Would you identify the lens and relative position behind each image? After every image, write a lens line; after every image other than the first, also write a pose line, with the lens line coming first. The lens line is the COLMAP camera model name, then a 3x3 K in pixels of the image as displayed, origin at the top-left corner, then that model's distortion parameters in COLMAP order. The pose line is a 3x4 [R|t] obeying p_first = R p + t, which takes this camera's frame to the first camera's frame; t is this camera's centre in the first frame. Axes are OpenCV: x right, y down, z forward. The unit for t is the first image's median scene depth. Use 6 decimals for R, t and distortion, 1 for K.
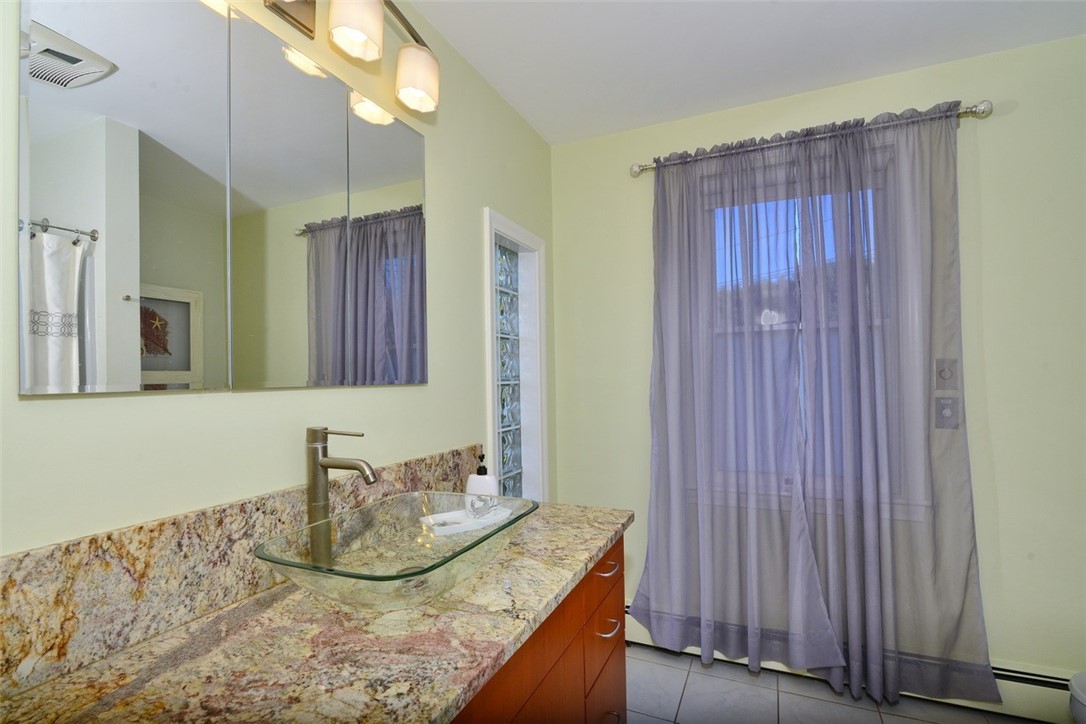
lens RADIAL K [[501.4, 0, 544.9], [0, 501.4, 370.1], [0, 0, 1]] dist [-0.017284, 0.000874]
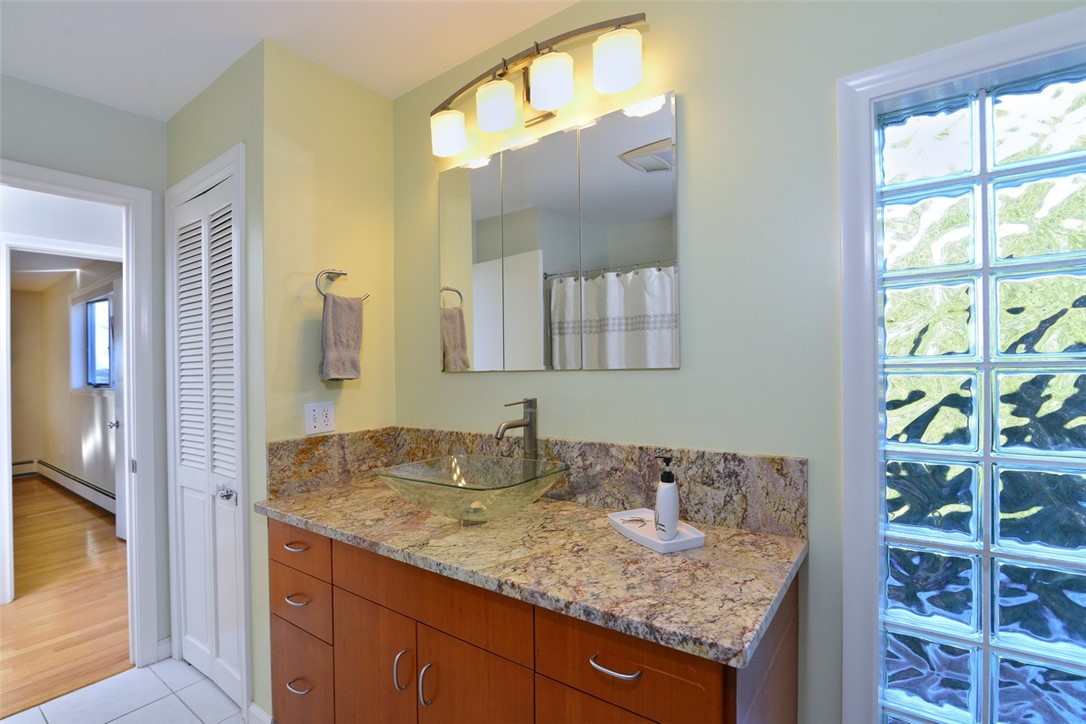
lens RADIAL K [[501.4, 0, 544.4], [0, 501.4, 364.3], [0, 0, 1]] dist [-0.017284, 0.000874]
pose [[-0.204512, 0.015354, -0.978744, 0.778877], [0.041154, 0.999128, 0.007074, 0.006148], [0.977999, -0.038833, -0.204965, 1.084636]]
